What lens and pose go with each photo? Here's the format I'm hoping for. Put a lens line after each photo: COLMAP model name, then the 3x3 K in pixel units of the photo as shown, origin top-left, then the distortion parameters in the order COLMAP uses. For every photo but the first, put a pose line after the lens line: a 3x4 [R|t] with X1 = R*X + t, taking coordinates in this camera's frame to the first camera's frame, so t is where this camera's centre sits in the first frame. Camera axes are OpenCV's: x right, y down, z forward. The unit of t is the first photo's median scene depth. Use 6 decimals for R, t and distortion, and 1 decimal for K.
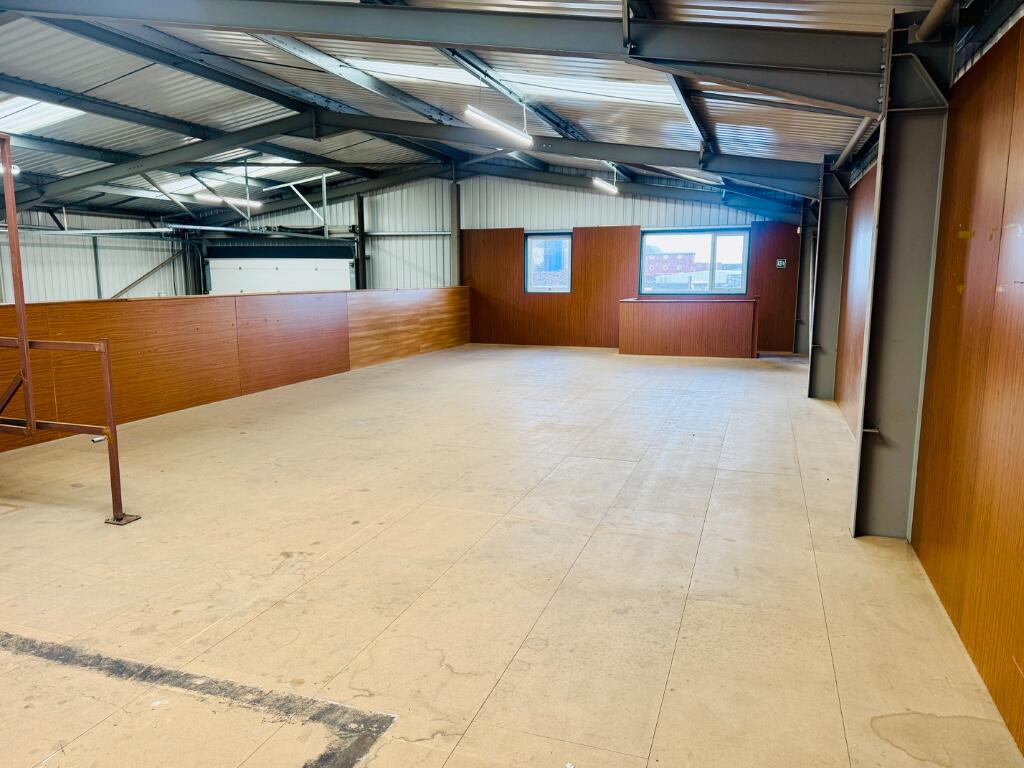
lens RADIAL K [[729.2, 0, 512.0], [0, 729.2, 384.0], [0, 0, 1]] dist [0.004024, -0.000123]
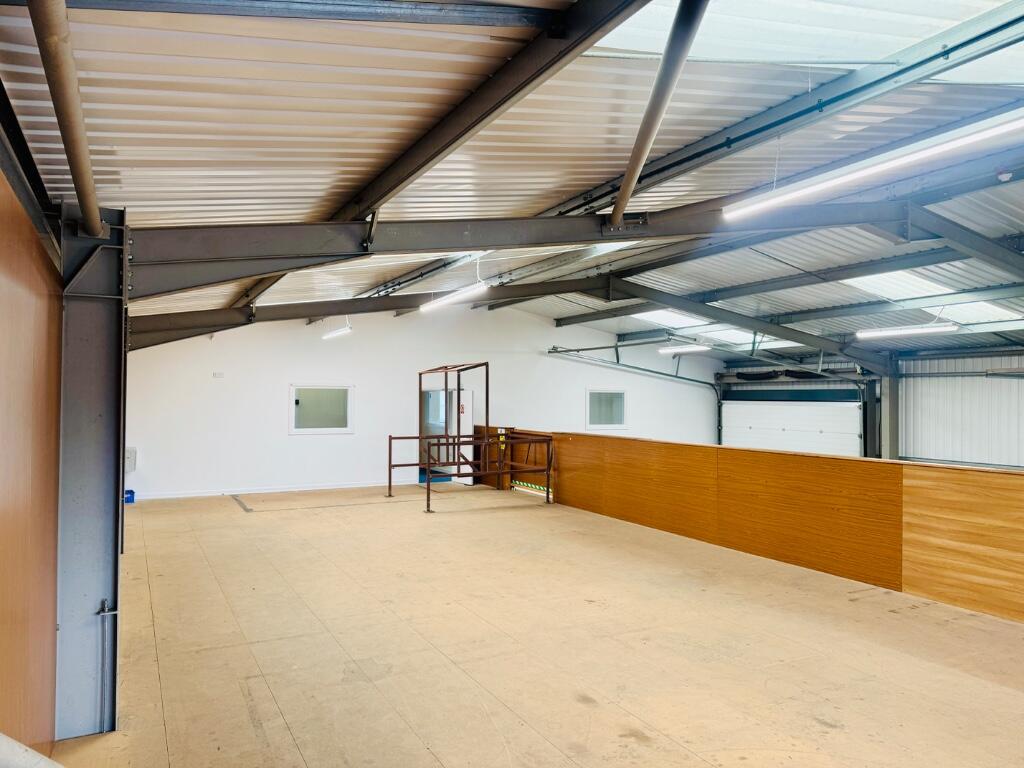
lens RADIAL K [[729.2, 0, 512.0], [0, 729.2, 384.0], [0, 0, 1]] dist [0.004024, -0.000123]
pose [[-0.685606, -0.043148, -0.726693, 0.461764], [-0.126419, 0.990131, 0.060482, -0.188788], [0.716912, 0.133335, -0.684295, 1.164880]]
